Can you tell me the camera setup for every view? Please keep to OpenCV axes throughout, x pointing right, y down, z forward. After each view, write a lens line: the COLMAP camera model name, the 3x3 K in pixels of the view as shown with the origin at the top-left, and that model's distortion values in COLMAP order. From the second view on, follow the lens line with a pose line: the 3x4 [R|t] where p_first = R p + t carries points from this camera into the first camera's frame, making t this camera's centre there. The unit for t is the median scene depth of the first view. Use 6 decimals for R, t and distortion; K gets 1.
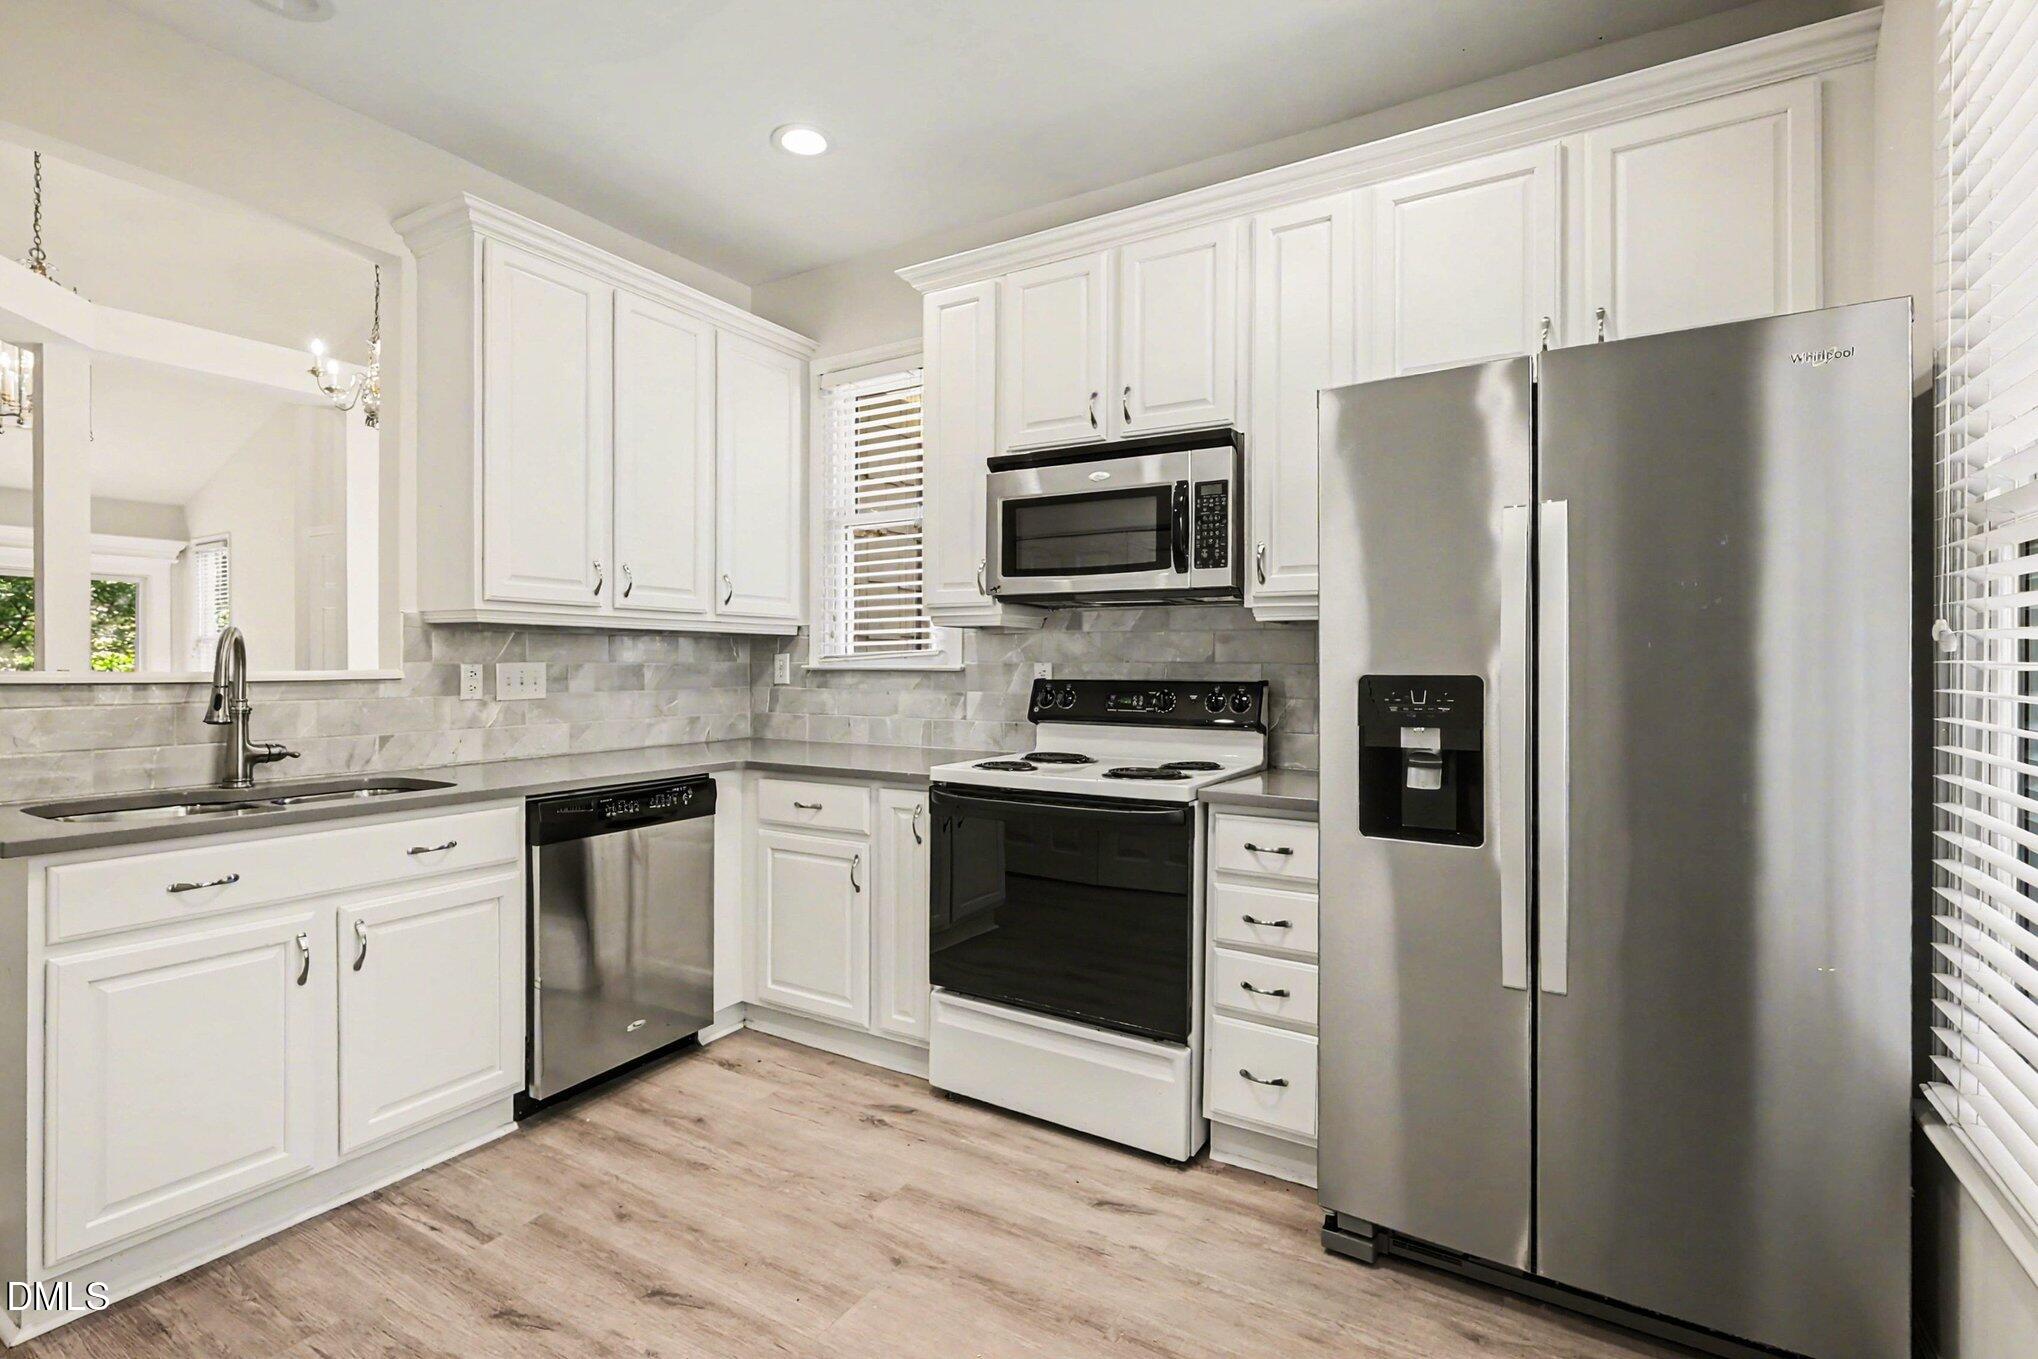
lens RADIAL K [[946.1, 0, 1013.0], [0, 946.1, 665.6], [0, 0, 1]] dist [0.001991, 0.000005]
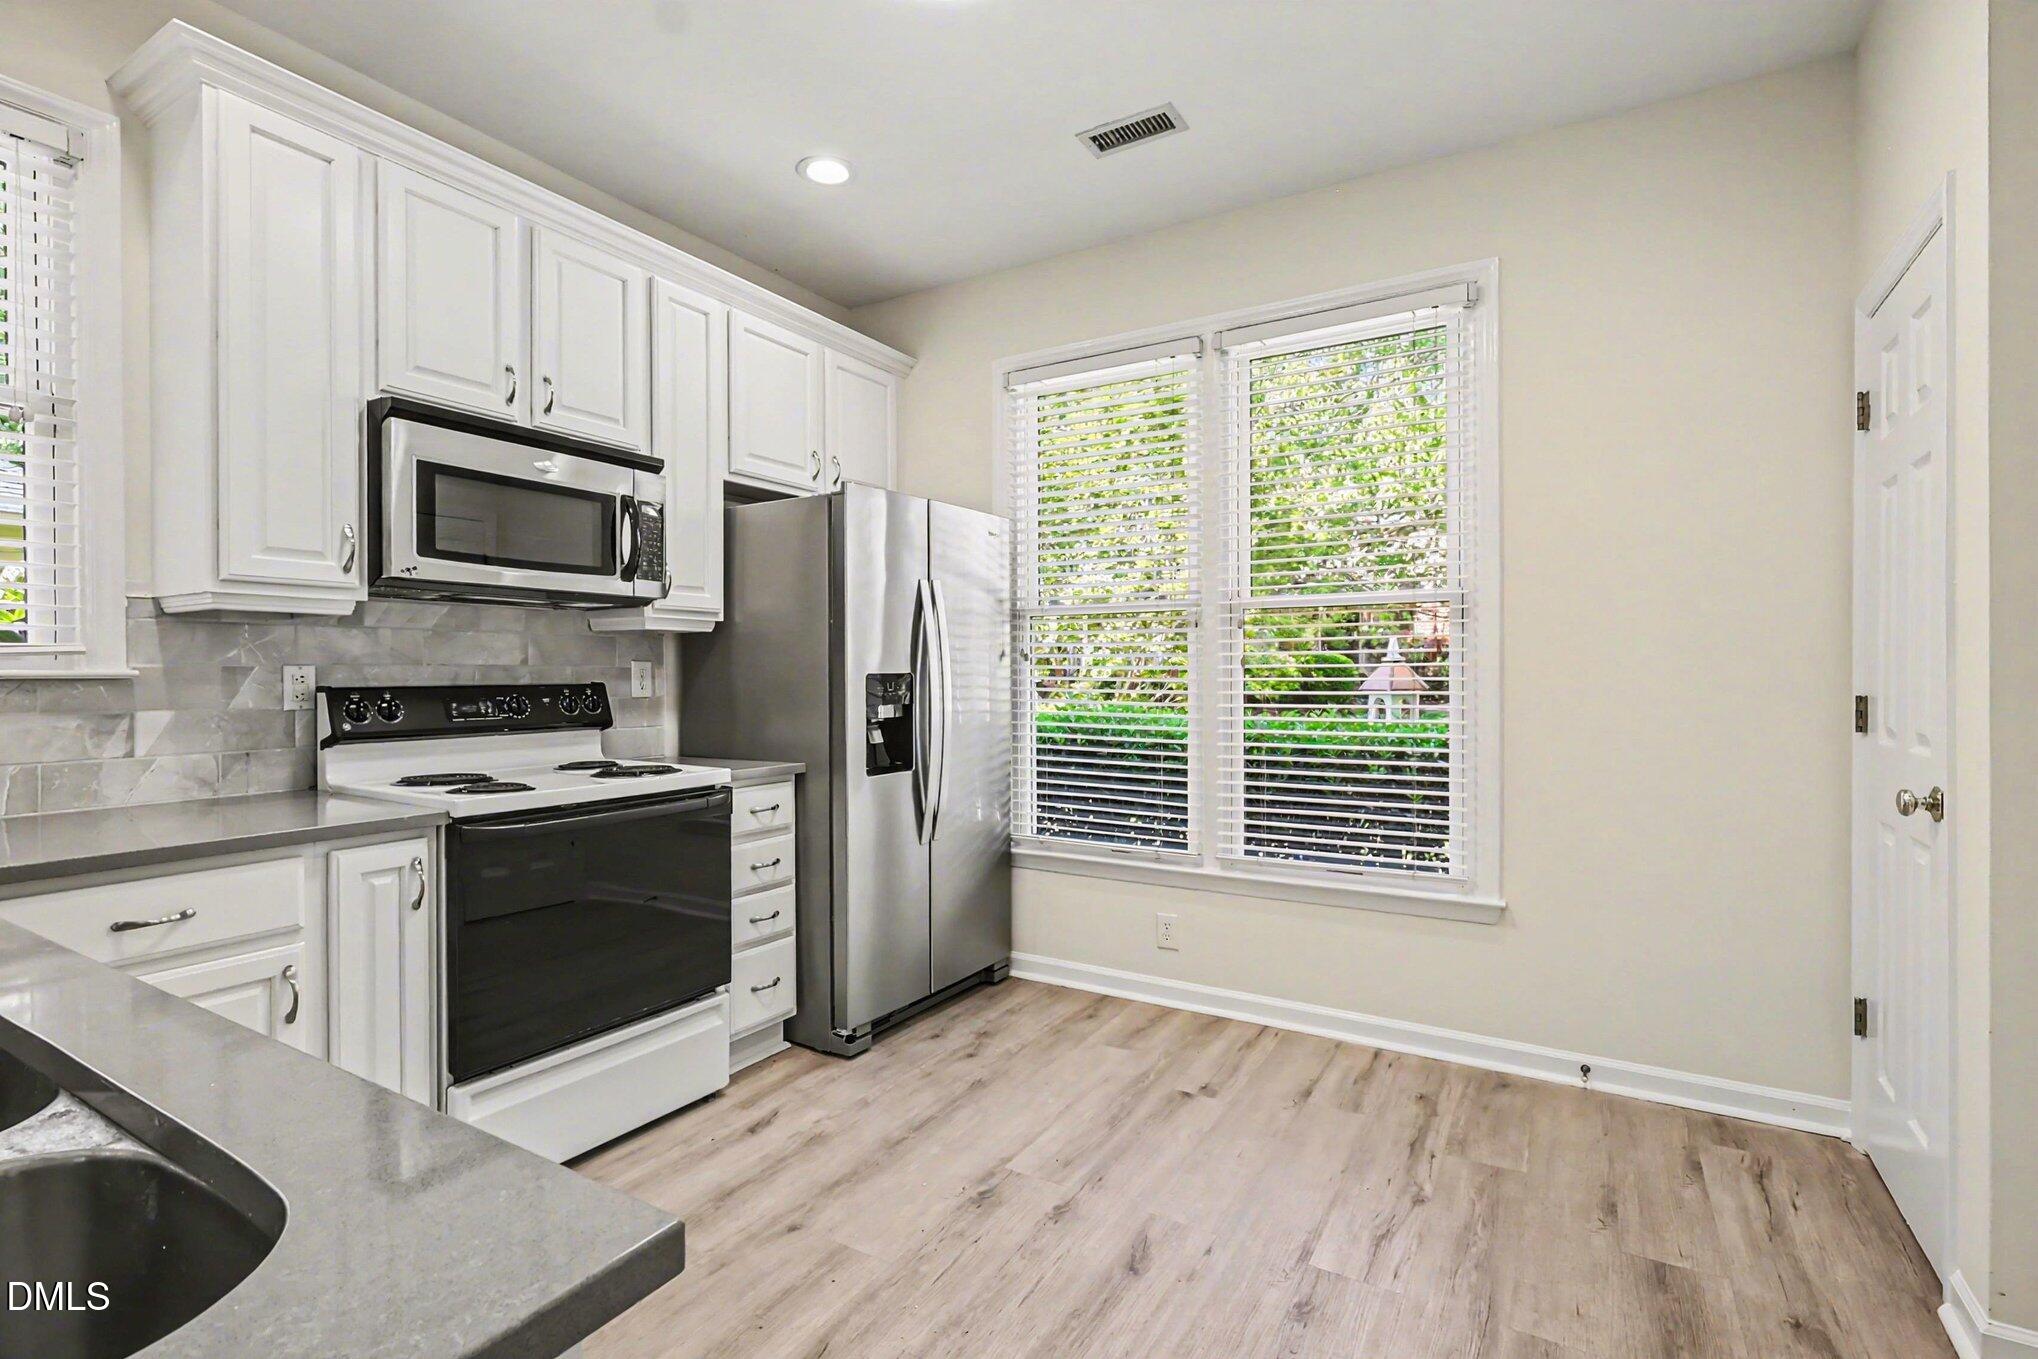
lens RADIAL K [[946.1, 0, 1013.0], [0, 946.1, 665.6], [0, 0, 1]] dist [0.001991, 0.000005]
pose [[0.003528, -0.000424, 0.999994, -0.858988], [0.001430, 0.999999, 0.000419, -0.002876], [-0.999993, 0.001428, 0.003528, 0.542922]]
